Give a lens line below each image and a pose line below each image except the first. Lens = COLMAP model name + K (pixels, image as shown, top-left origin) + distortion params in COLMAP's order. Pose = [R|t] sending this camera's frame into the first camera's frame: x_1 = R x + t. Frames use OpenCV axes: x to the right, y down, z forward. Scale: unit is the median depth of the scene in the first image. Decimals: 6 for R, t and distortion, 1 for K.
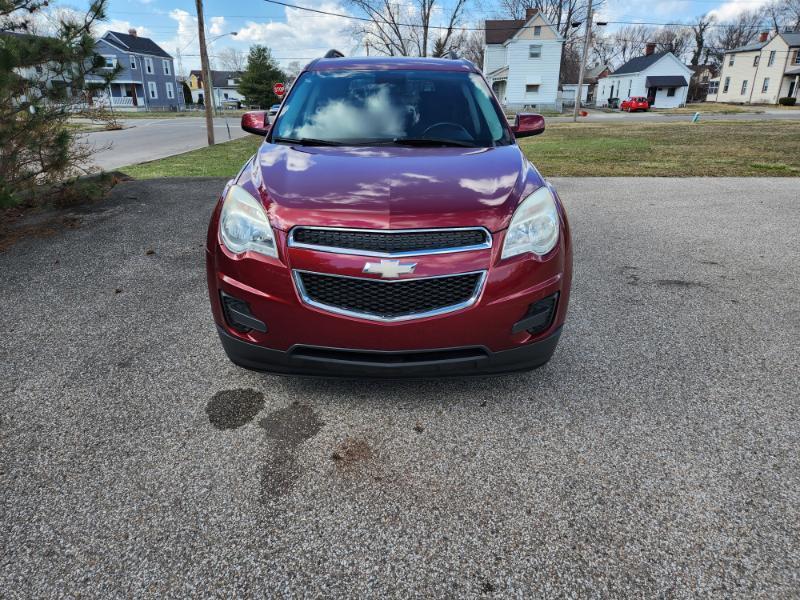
lens RADIAL K [[536.0, 0, 396.5], [0, 536.0, 293.5], [0, 0, 1]] dist [0.070231, -0.059732]
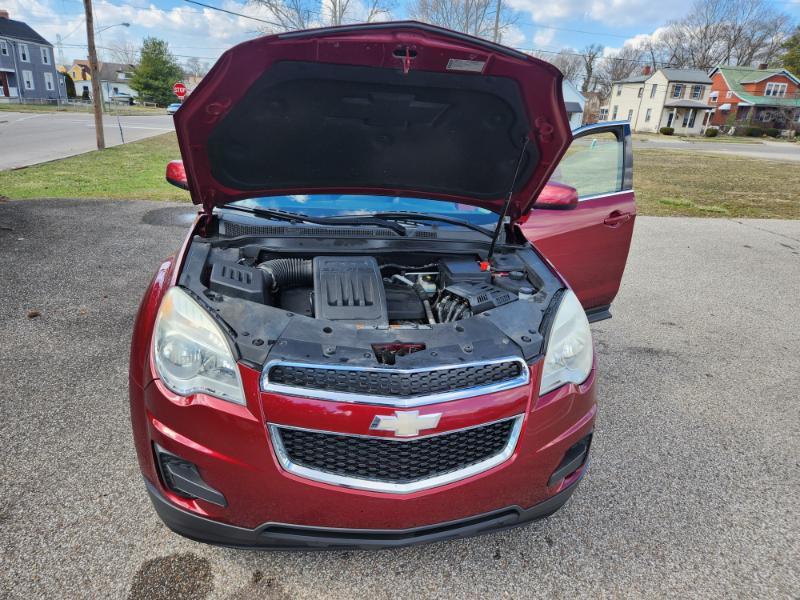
lens RADIAL K [[536.0, 0, 401.6], [0, 536.0, 302.1], [0, 0, 1]] dist [0.070231, -0.059732]
pose [[0.984159, -0.004020, 0.177244, -0.075862], [0.003826, 0.999992, 0.001436, -0.108177], [-0.177248, -0.000735, 0.984166, 0.137396]]
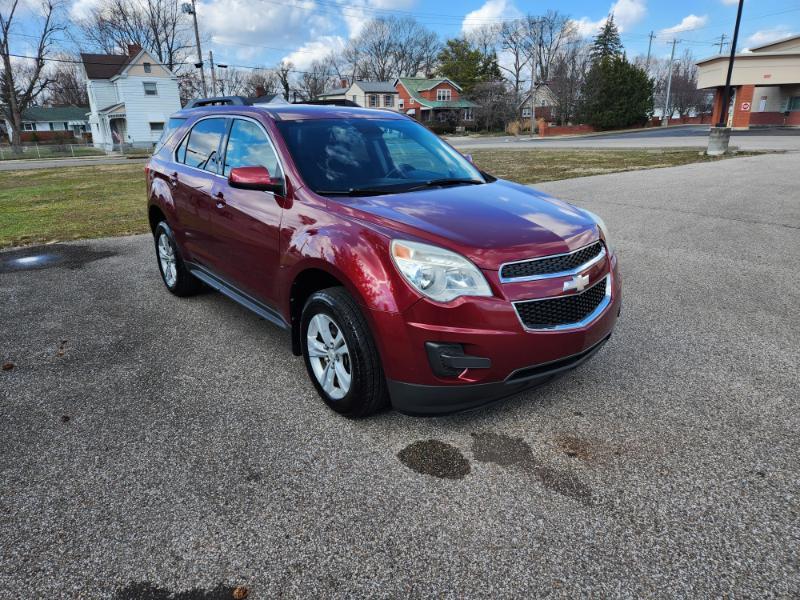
lens RADIAL K [[536.0, 0, 395.9], [0, 536.0, 301.7], [0, 0, 1]] dist [0.070231, -0.059732]
pose [[0.782323, -0.207744, 0.587208, -0.534295], [0.235216, 0.971470, 0.030316, -0.070927], [-0.576753, 0.114404, 0.808868, 0.129964]]
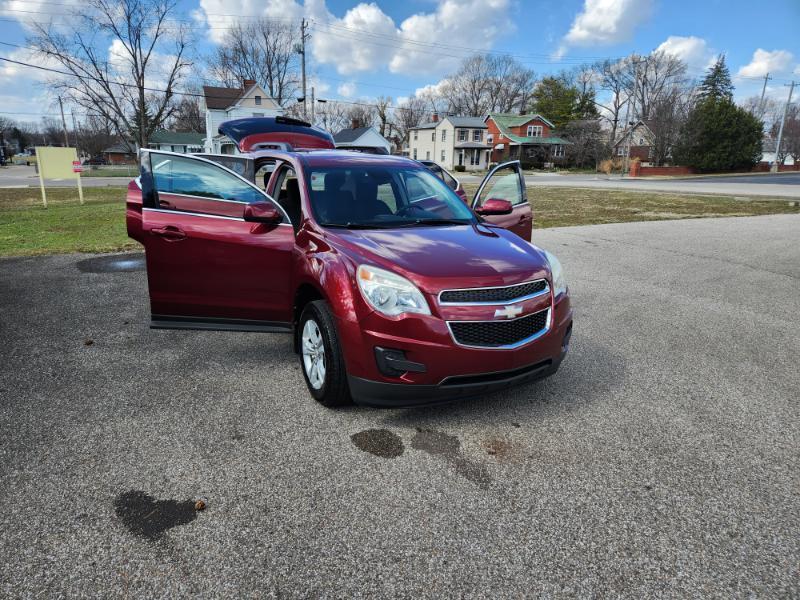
lens RADIAL K [[536.0, 0, 391.3], [0, 536.0, 298.6], [0, 0, 1]] dist [0.070231, -0.059732]
pose [[0.878619, -0.105324, 0.465764, -0.495180], [0.148244, 0.987343, -0.056378, -0.024207], [-0.453931, 0.118581, 0.883111, -0.079117]]
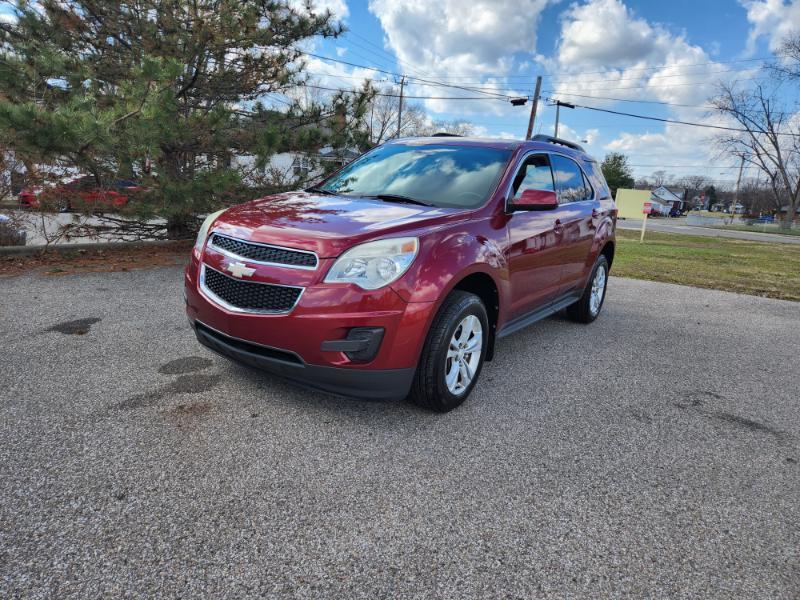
lens RADIAL K [[536.0, 0, 392.5], [0, 536.0, 302.7], [0, 0, 1]] dist [0.070231, -0.059732]
pose [[0.806469, 0.186335, -0.561148, 0.513699], [-0.273641, 0.958915, -0.074854, 0.012323], [0.524145, 0.213921, 0.824324, 0.075573]]
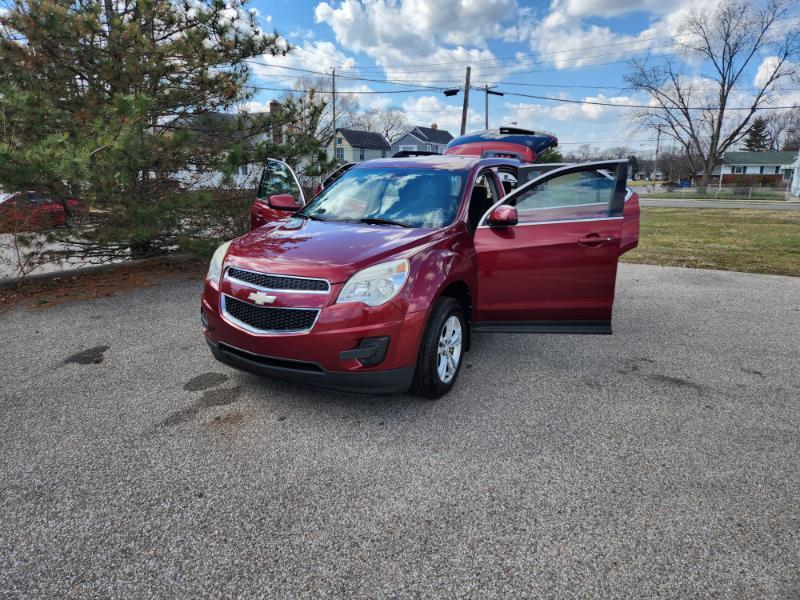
lens RADIAL K [[536.0, 0, 392.0], [0, 536.0, 293.8], [0, 0, 1]] dist [0.070231, -0.059732]
pose [[0.869588, 0.115508, -0.480079, 0.525563], [-0.179555, 0.979666, -0.089526, 0.005632], [0.459976, 0.164052, 0.872645, -0.080927]]
